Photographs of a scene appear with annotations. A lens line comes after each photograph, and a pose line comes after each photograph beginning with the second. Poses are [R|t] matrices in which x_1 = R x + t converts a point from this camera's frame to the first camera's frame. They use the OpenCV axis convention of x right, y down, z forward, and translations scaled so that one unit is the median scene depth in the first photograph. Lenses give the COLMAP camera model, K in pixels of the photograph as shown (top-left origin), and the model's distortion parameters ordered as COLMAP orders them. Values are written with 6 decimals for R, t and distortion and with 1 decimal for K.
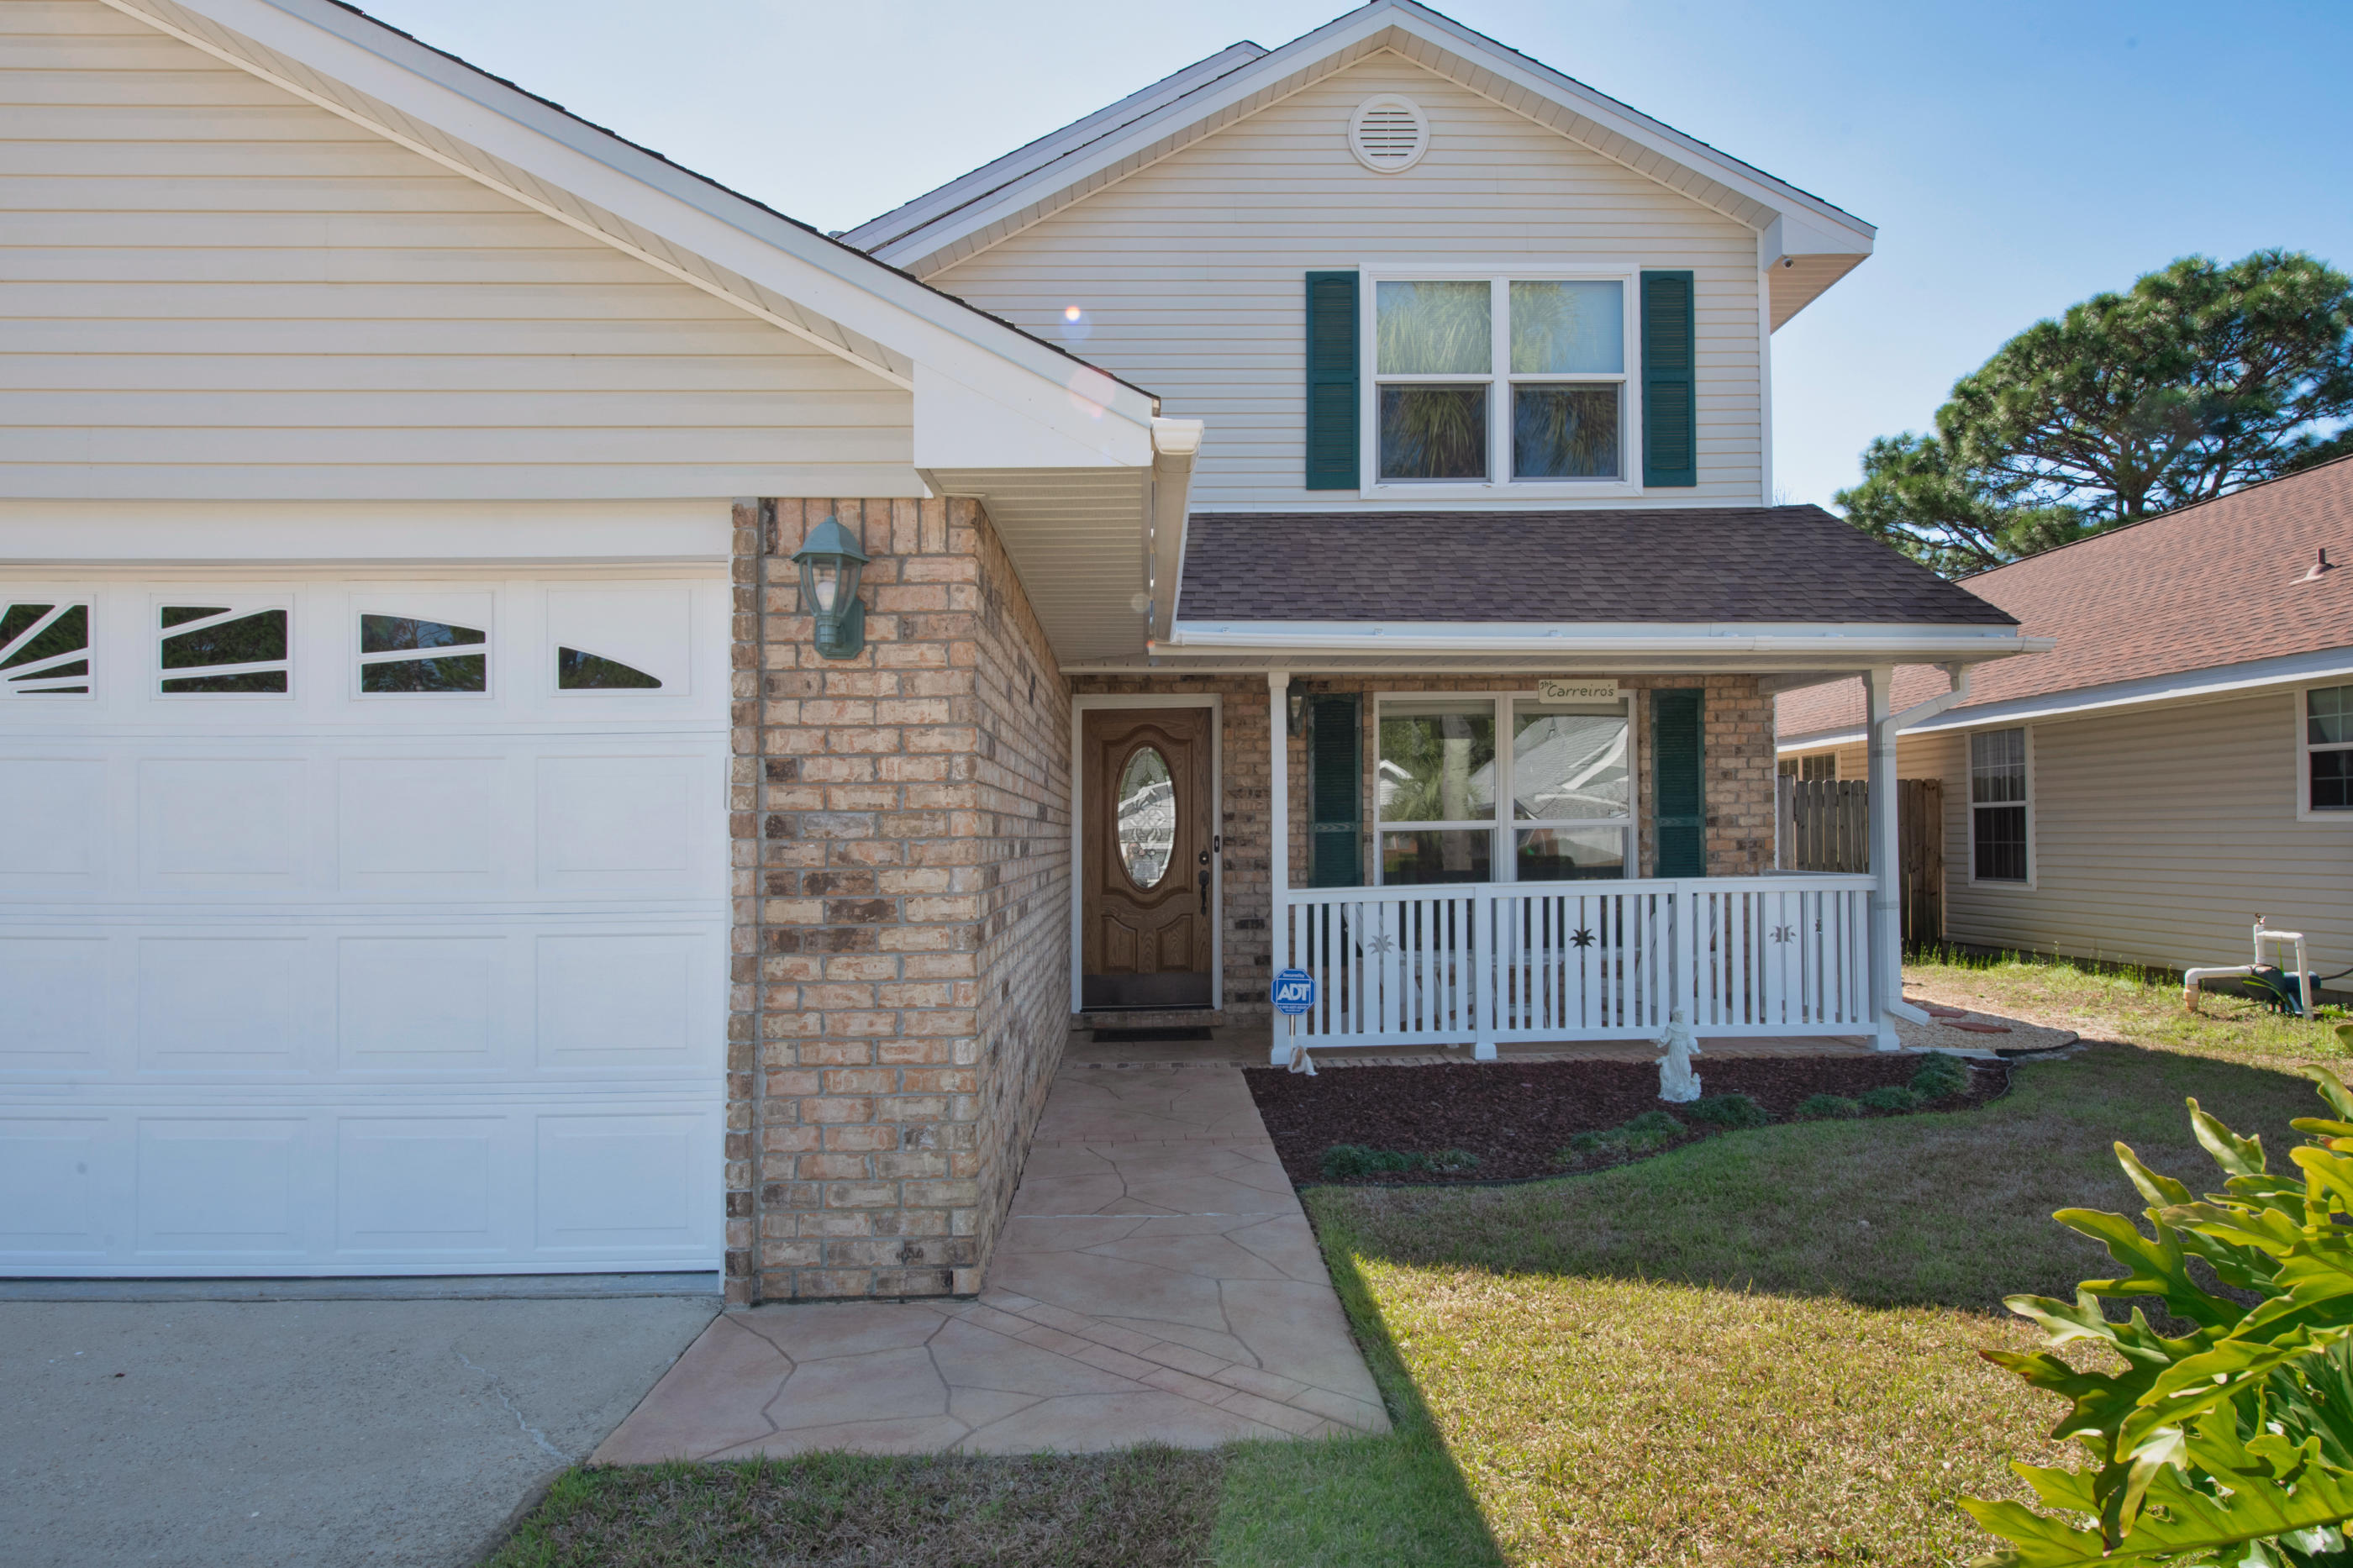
lens RADIAL K [[1316.2, 0, 1182.9], [0, 1316.2, 798.2], [0, 0, 1]] dist [0.009430, 0.001277]
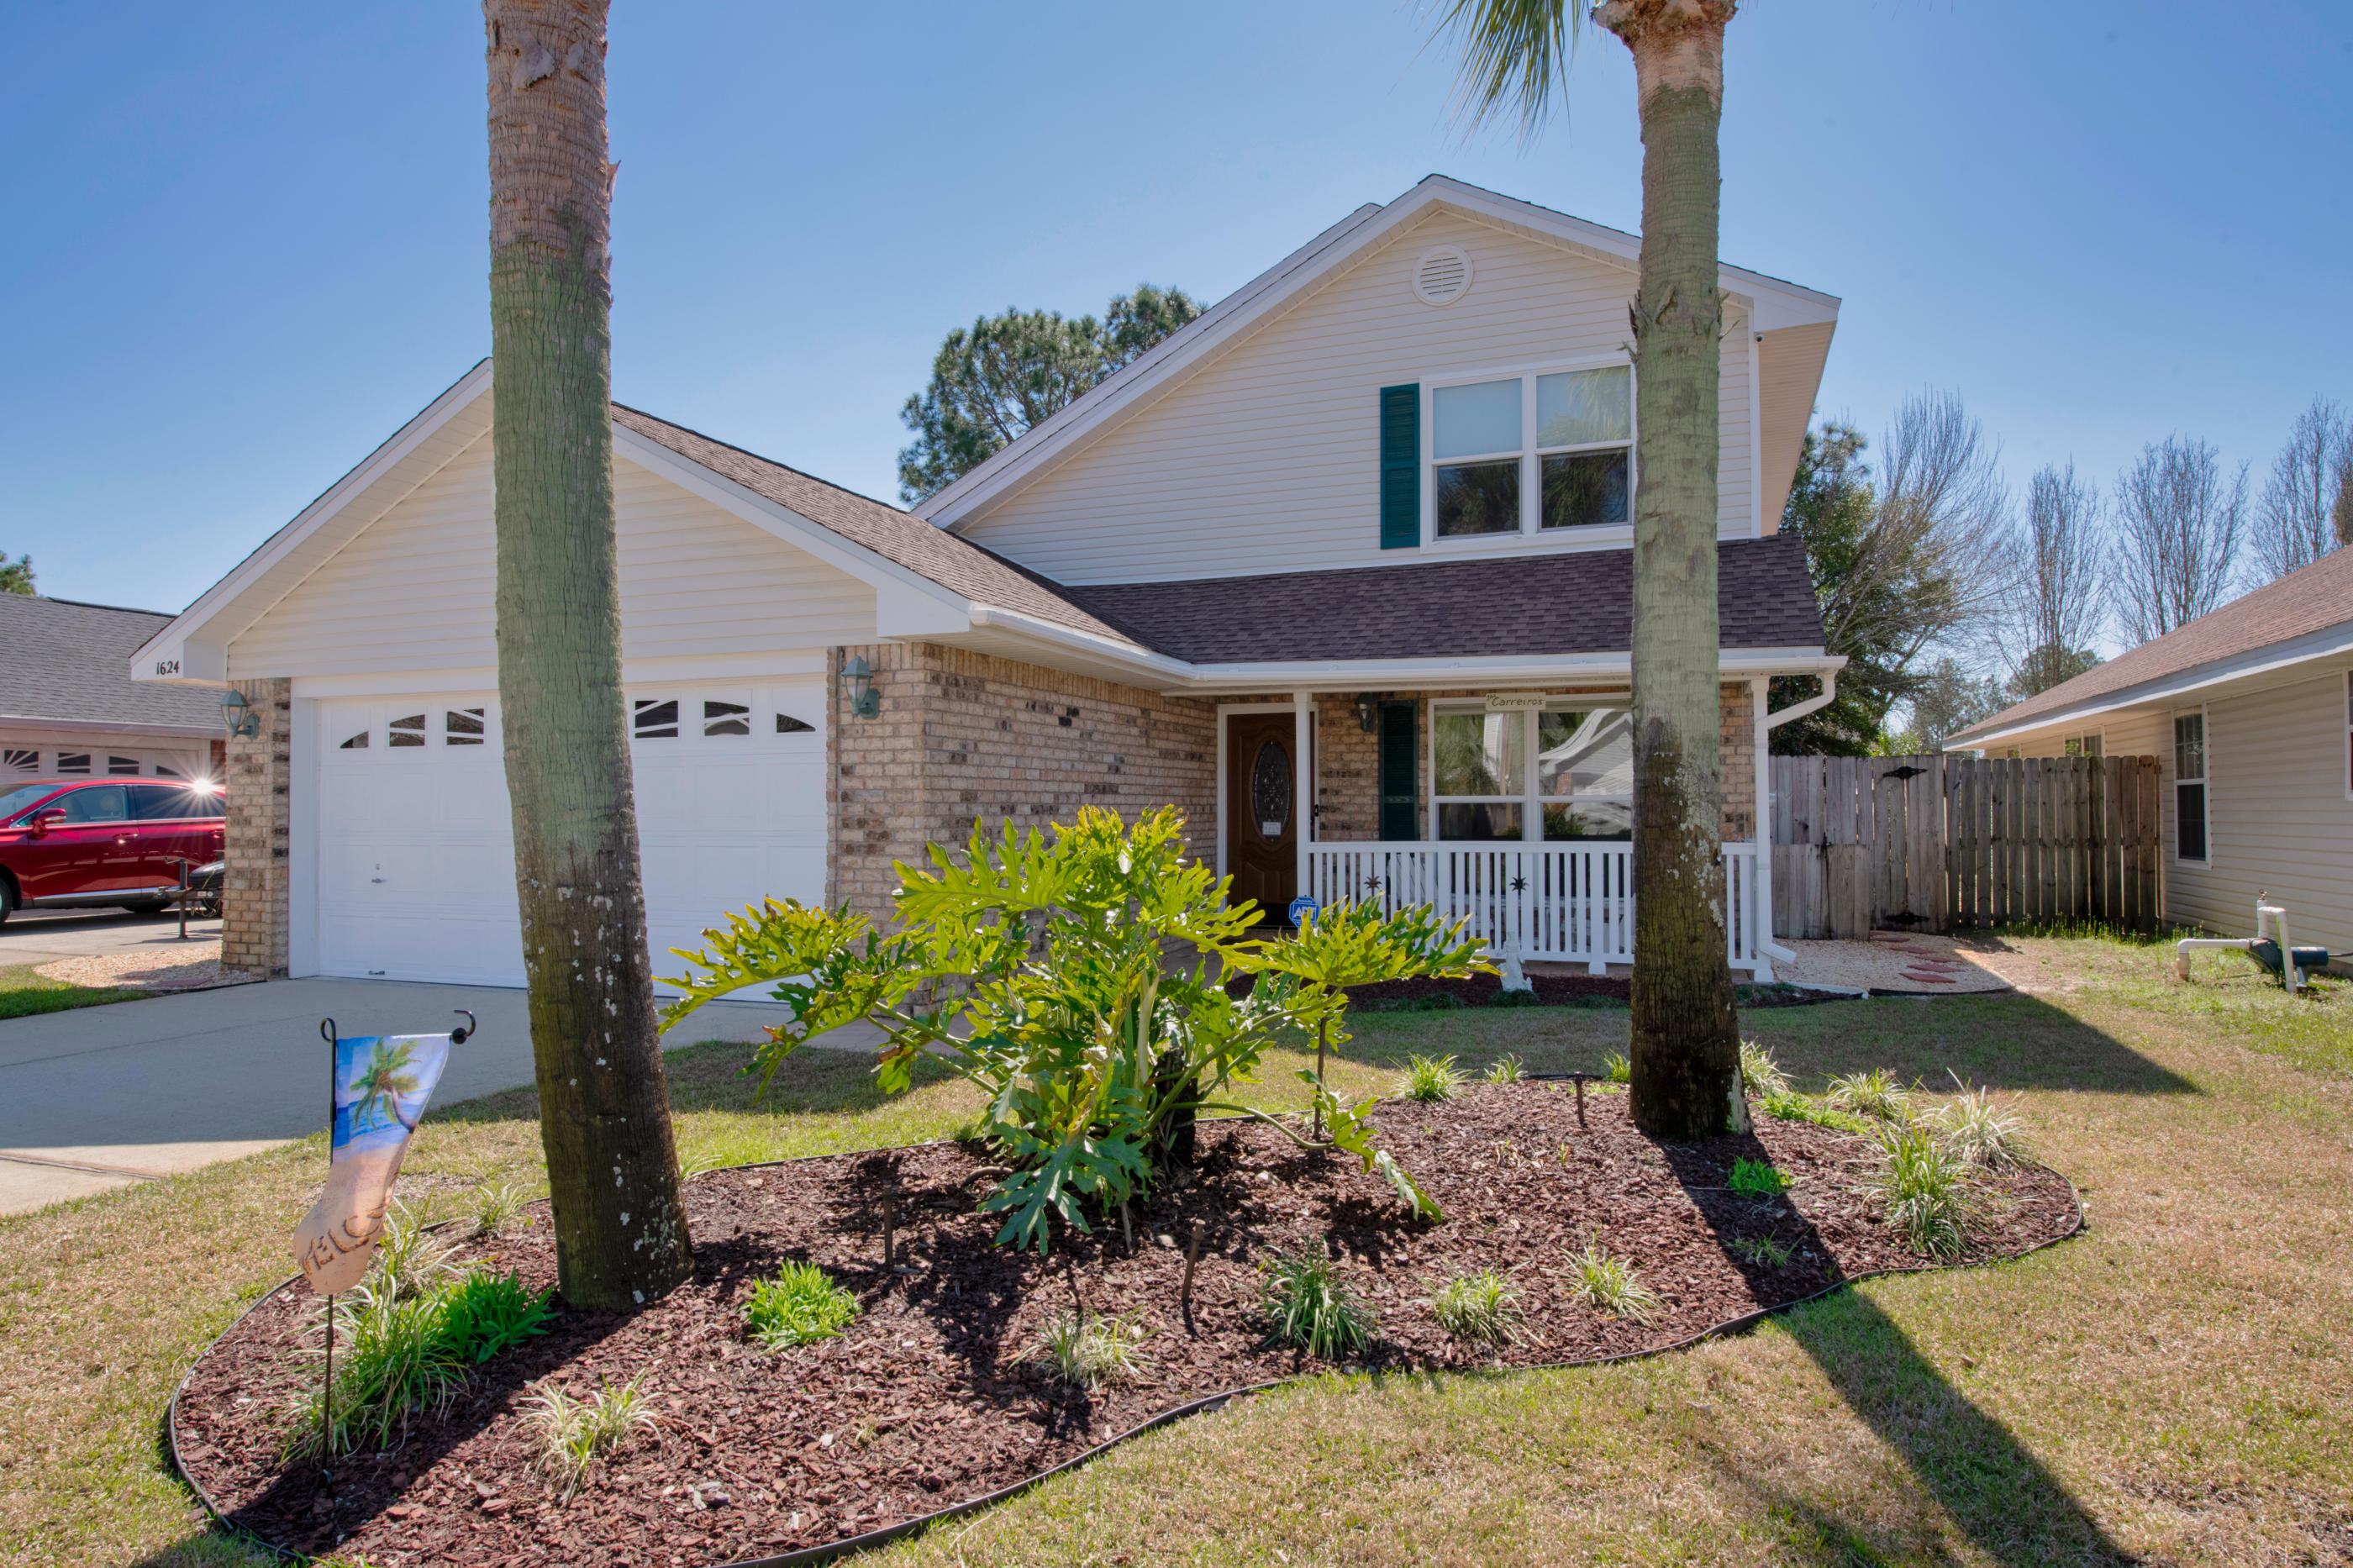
lens RADIAL K [[1316.2, 0, 1172.8], [0, 1316.2, 780.9], [0, 0, 1]] dist [0.009430, 0.001277]
pose [[0.915736, 0.004991, -0.401749, 0.484932], [-0.000249, 0.999930, 0.011855, -0.013722], [0.401780, -0.010756, 0.915673, -0.354995]]
